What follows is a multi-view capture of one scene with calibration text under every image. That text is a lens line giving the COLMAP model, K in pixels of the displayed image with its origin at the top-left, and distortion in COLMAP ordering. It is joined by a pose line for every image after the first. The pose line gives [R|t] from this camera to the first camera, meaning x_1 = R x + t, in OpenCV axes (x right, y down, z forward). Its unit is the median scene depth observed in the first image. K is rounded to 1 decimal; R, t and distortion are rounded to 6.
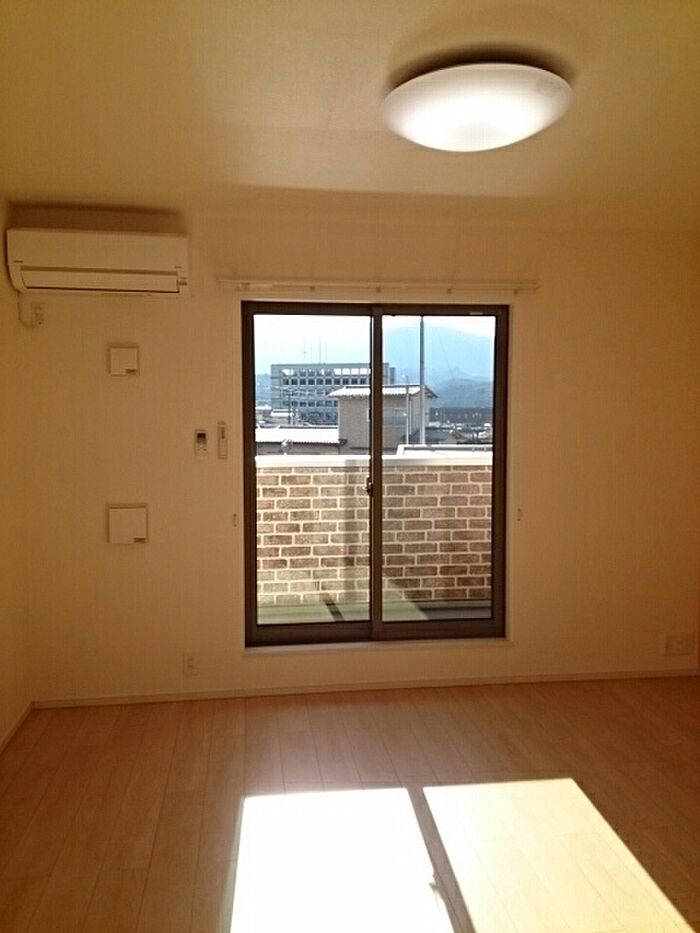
lens RADIAL K [[725.4, 0, 341.7], [0, 725.4, 458.7], [0, 0, 1]] dist [0.080786, -0.092653]
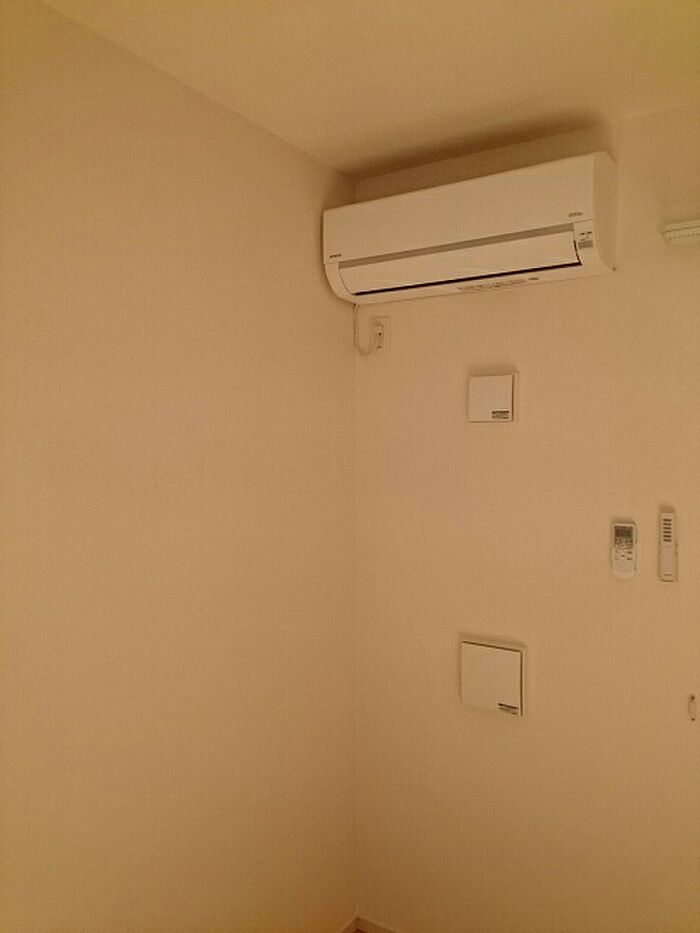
lens RADIAL K [[725.4, 0, 341.7], [0, 725.4, 458.7], [0, 0, 1]] dist [0.080786, -0.092653]
pose [[0.754117, 0.012700, -0.656617, -0.000877], [-0.046760, 0.998314, -0.034395, -0.044284], [0.655073, 0.056642, 0.753439, 0.366675]]
